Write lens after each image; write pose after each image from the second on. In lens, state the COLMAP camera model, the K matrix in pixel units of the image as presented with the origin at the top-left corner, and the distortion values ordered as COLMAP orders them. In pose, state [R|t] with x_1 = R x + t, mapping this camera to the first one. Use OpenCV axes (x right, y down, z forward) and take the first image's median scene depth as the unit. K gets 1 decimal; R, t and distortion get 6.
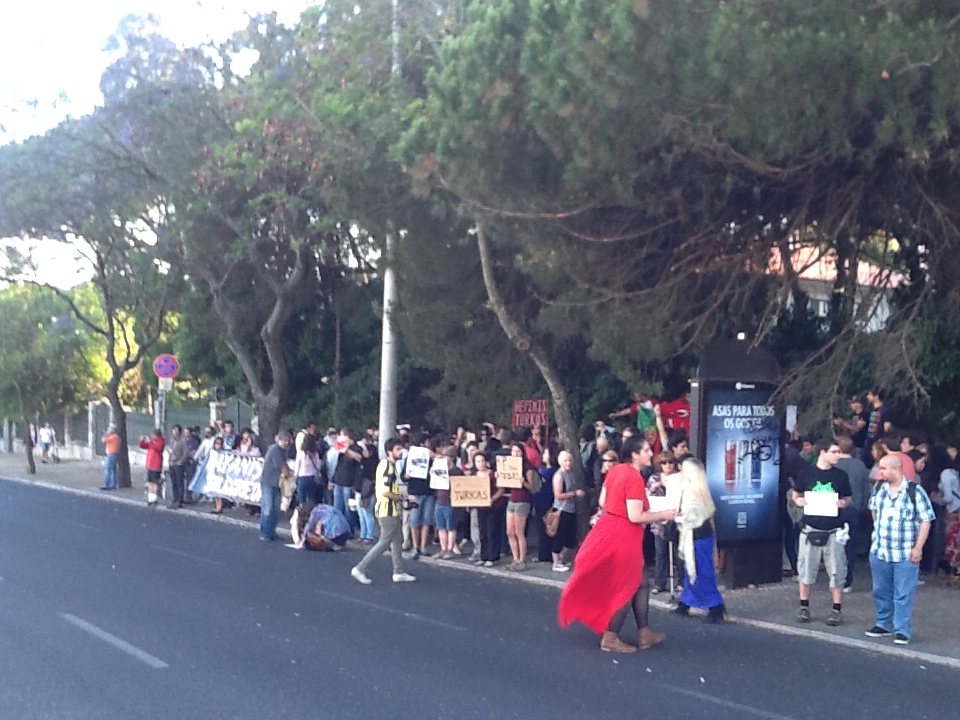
lens RADIAL K [[1225.4, 0, 479.7], [0, 1225.4, 360.6], [0, 0, 1]] dist [-0.016399, -0.020694]
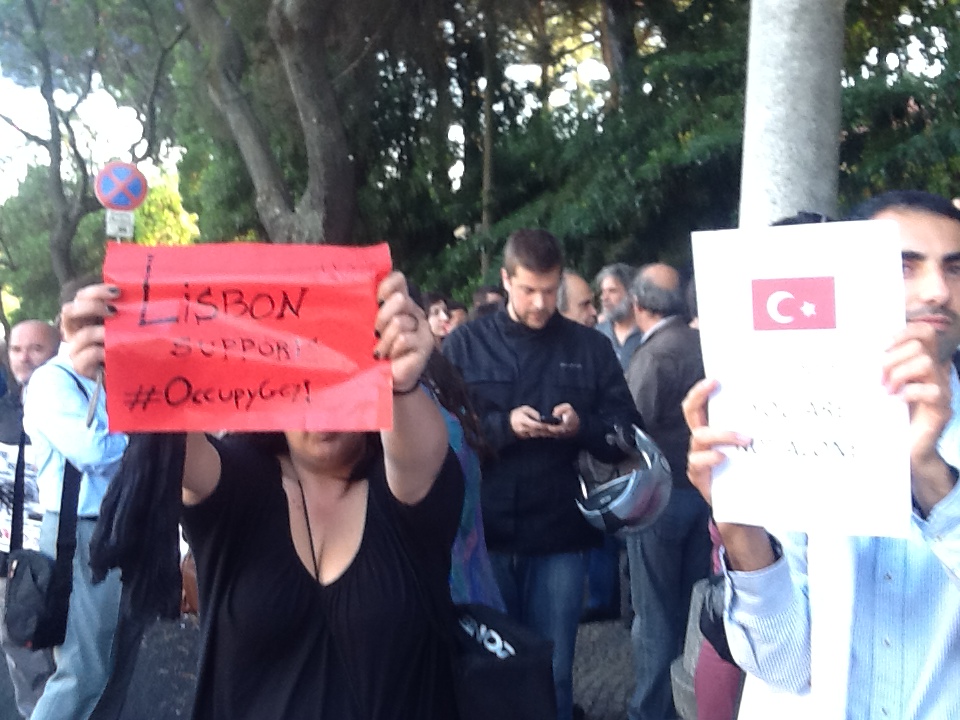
lens RADIAL K [[1225.4, 0, 479.7], [0, 1225.4, 360.6], [0, 0, 1]] dist [-0.016399, -0.020694]
pose [[0.992685, 0.008319, -0.120448, -0.118019], [-0.001638, 0.998459, 0.055464, 0.084631], [0.120724, -0.054861, 0.991169, 1.021775]]
